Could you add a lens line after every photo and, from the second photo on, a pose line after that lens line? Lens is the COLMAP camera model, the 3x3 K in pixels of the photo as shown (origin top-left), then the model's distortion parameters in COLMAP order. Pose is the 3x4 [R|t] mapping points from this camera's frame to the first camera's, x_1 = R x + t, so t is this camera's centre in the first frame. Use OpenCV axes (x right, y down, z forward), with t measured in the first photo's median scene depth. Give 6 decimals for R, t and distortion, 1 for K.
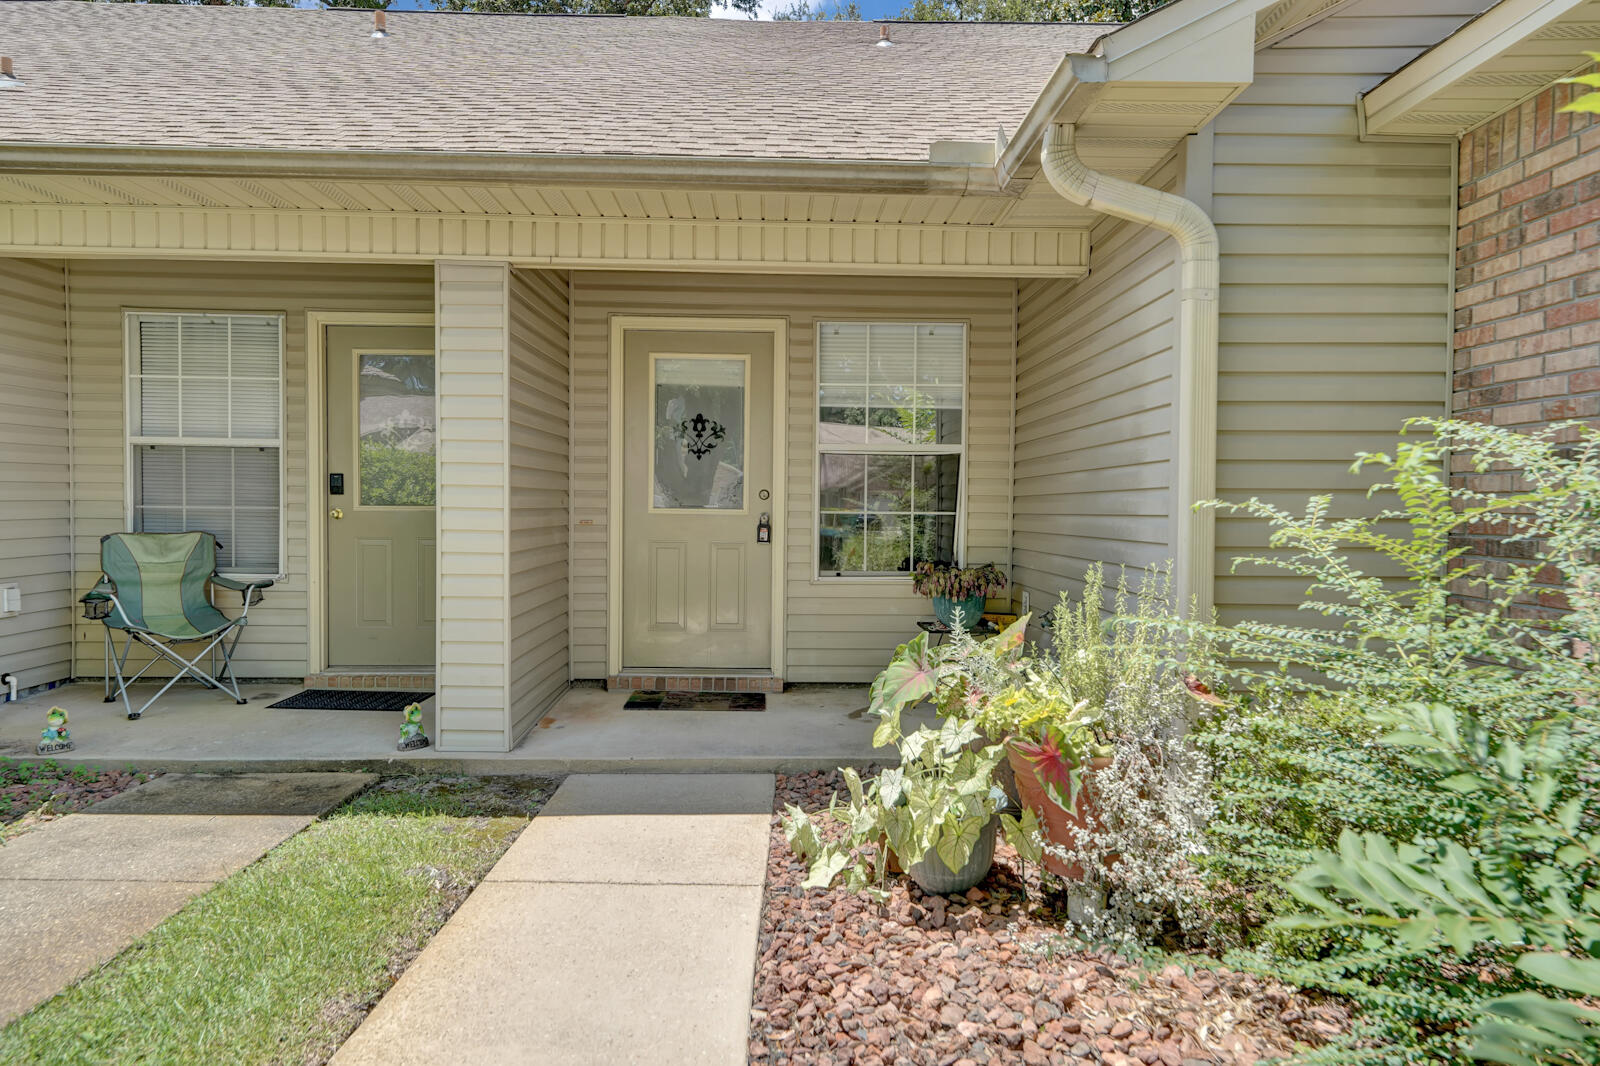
lens RADIAL K [[1071.3, 0, 800.0], [0, 1071.3, 533.0], [0, 0, 1]] dist [0.004820, 0.000984]
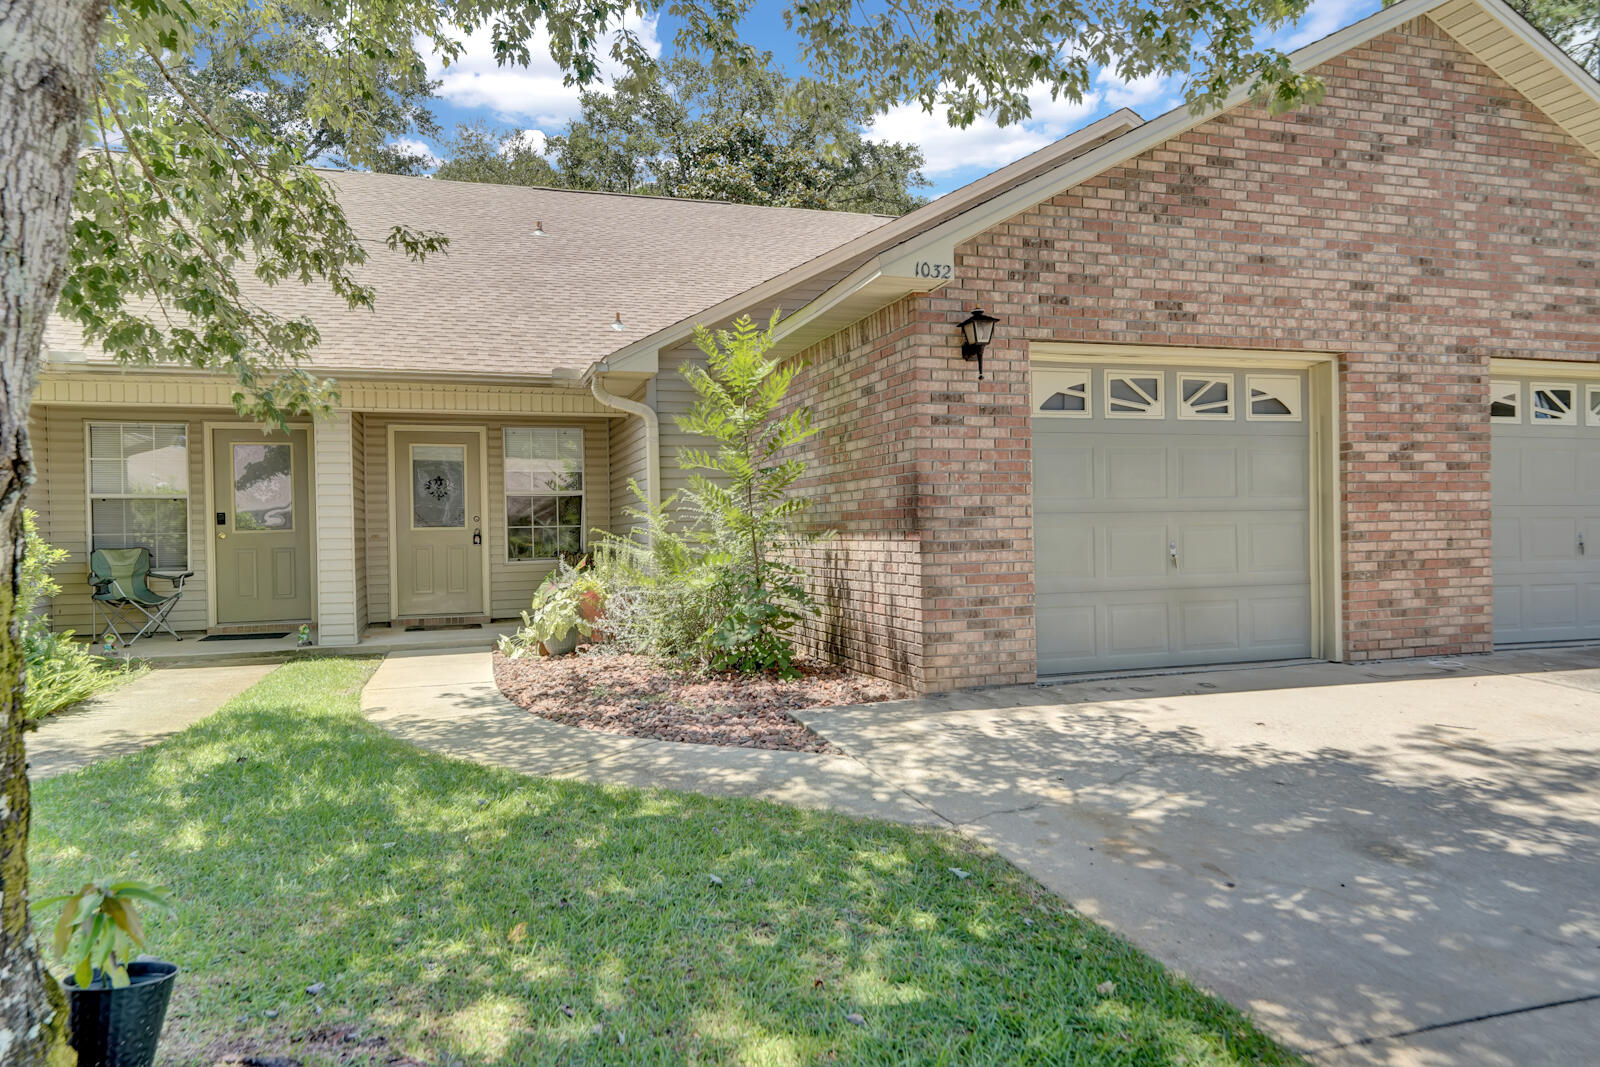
lens RADIAL K [[1071.3, 0, 800.0], [0, 1071.3, 533.5], [0, 0, 1]] dist [0.004820, 0.000984]
pose [[0.957587, -0.028777, 0.286703, -0.030579], [0.036125, 0.999140, -0.020373, 0.049295], [-0.285870, 0.029866, 0.957803, -0.970629]]
